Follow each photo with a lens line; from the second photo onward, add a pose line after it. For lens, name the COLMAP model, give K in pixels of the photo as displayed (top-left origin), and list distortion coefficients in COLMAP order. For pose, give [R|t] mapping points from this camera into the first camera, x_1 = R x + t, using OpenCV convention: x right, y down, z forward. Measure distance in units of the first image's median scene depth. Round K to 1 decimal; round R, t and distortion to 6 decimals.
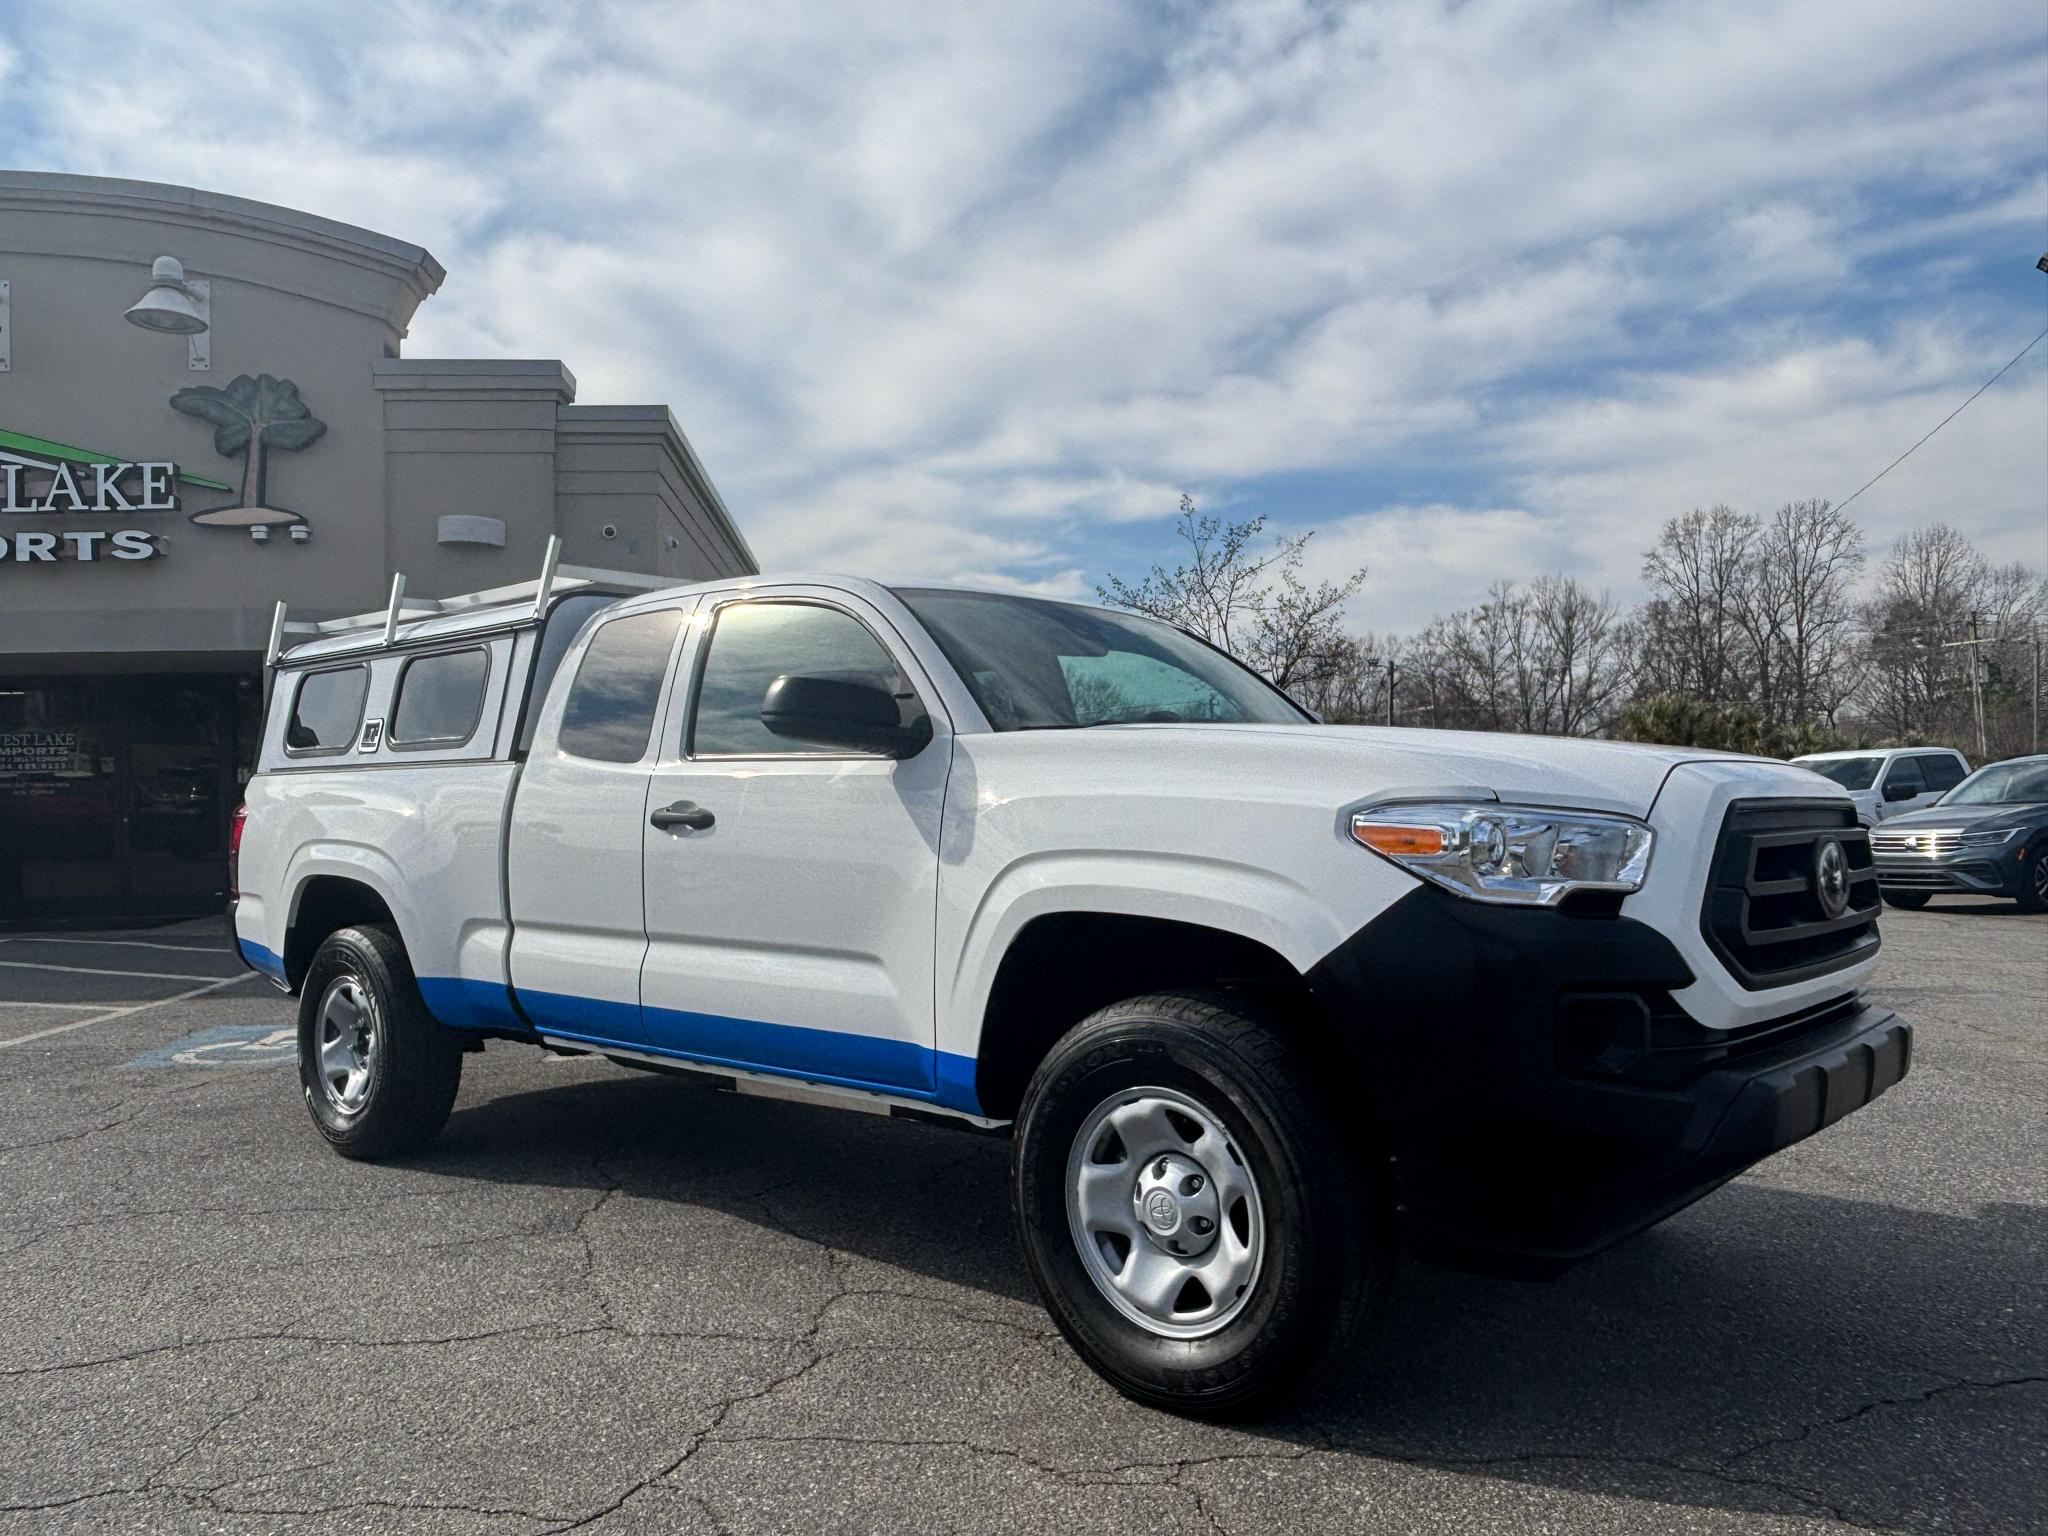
lens RADIAL K [[1561.2, 0, 1014.9], [0, 1561.2, 776.4], [0, 0, 1]] dist [0.021372, -0.023059]
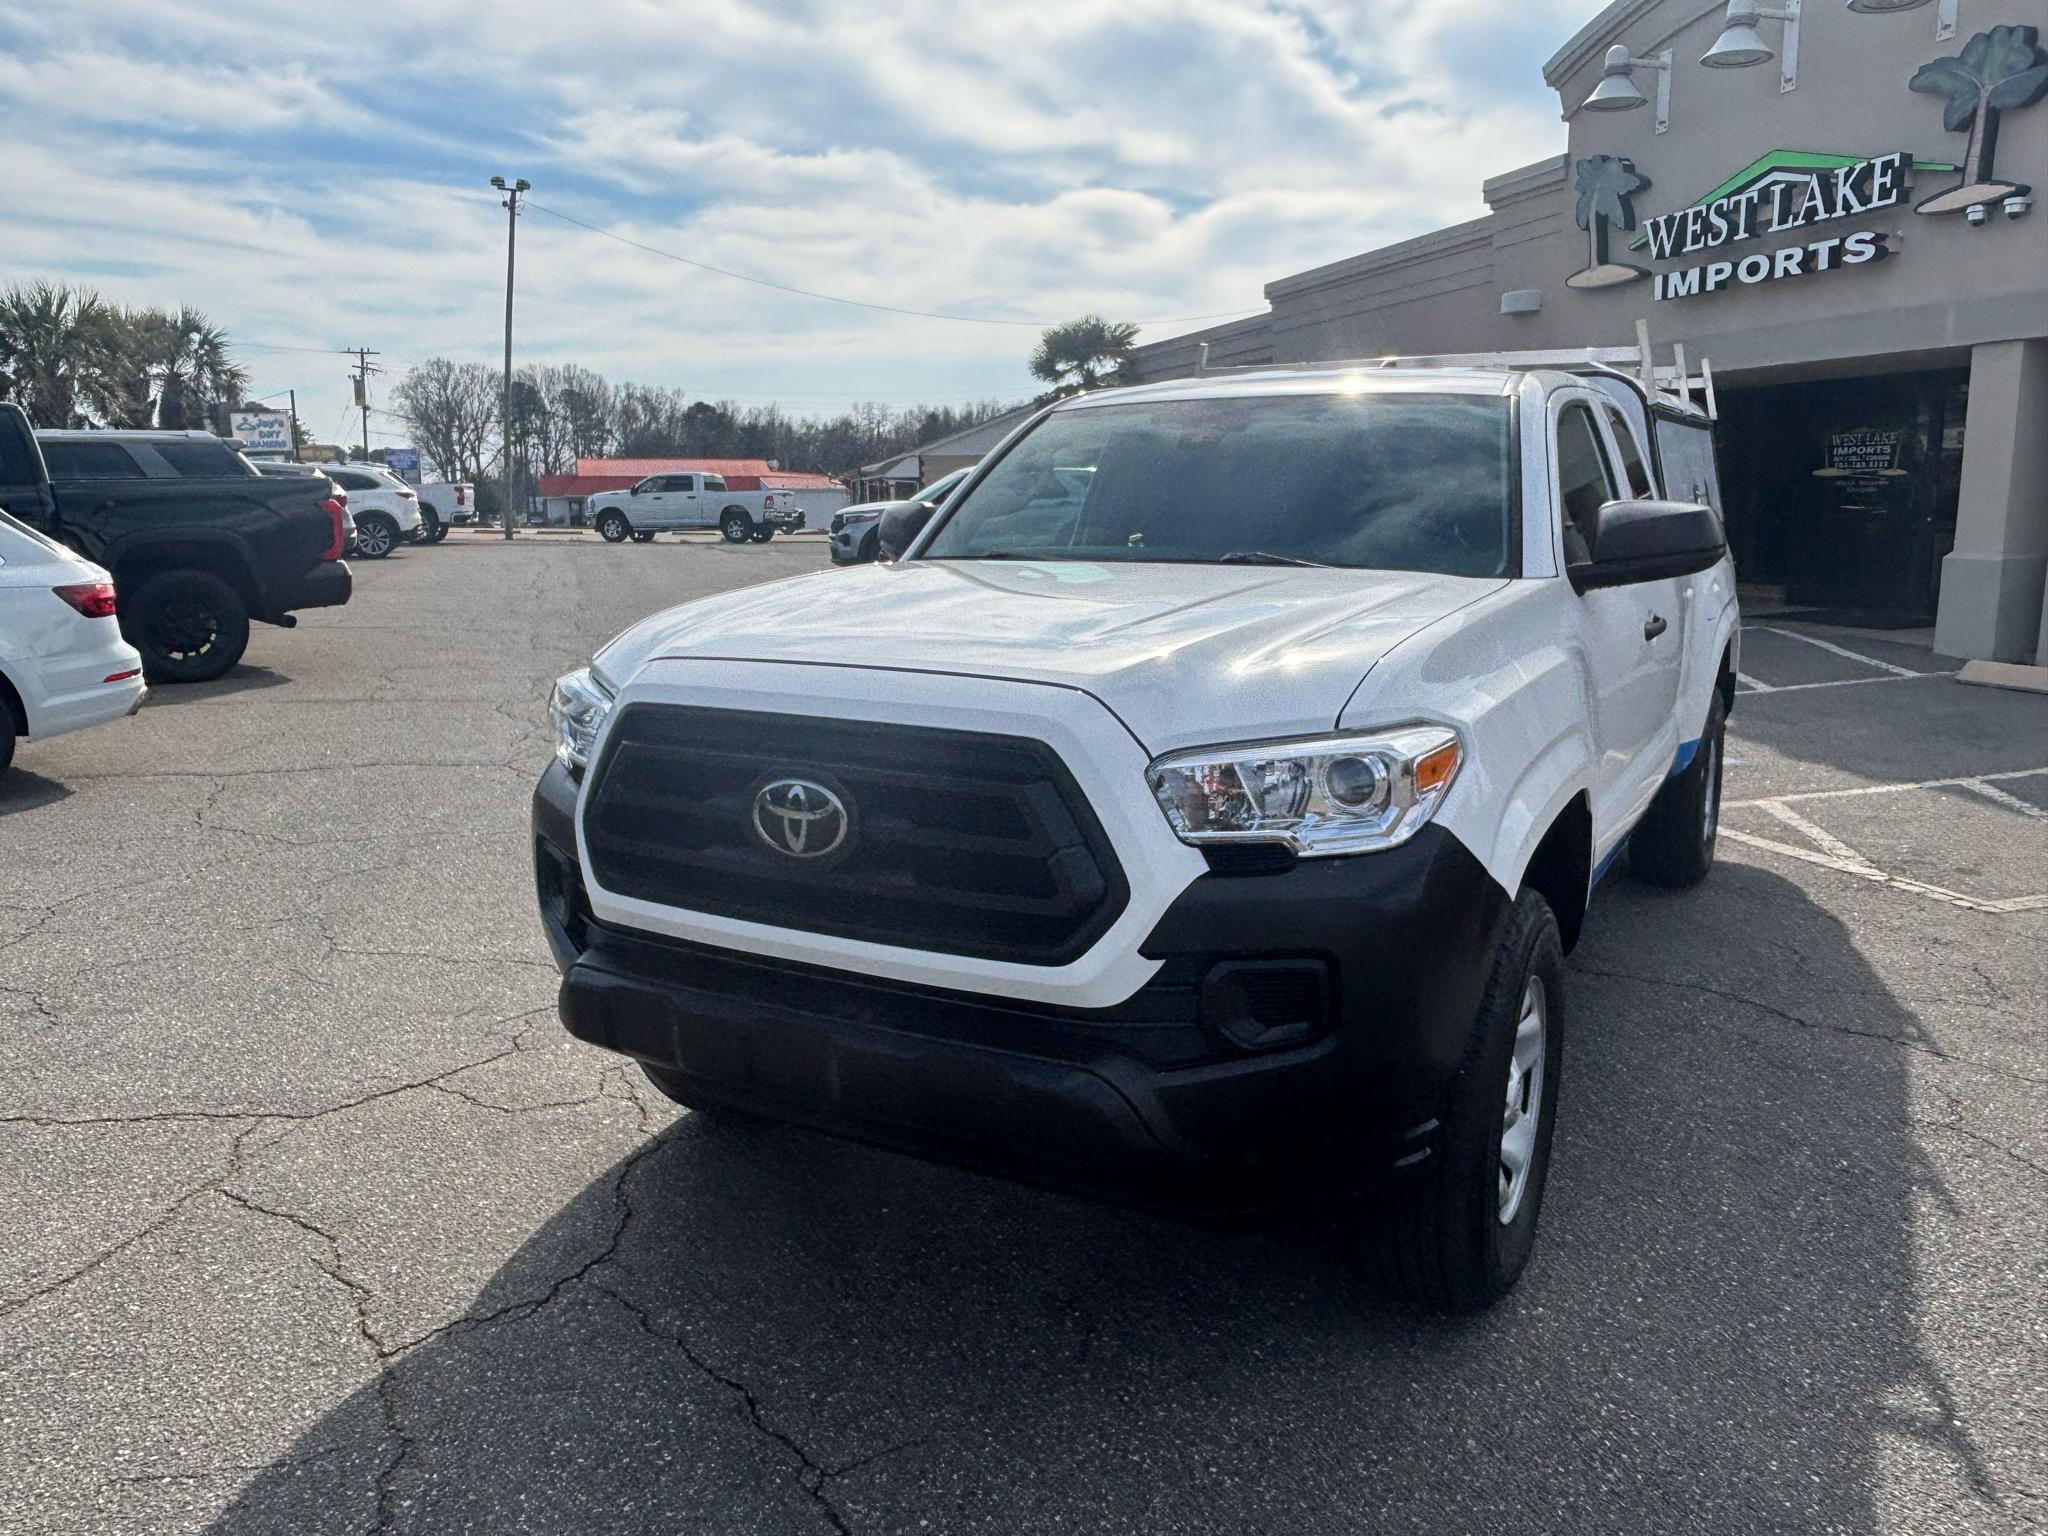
lens RADIAL K [[1561.2, 0, 1051.2], [0, 1561.2, 790.1], [0, 0, 1]] dist [0.021372, -0.023059]
pose [[0.217446, 0.201906, -0.954962, 0.357032], [0.023549, 0.977002, 0.211928, -0.032831], [0.975788, -0.068571, 0.207690, 0.260034]]
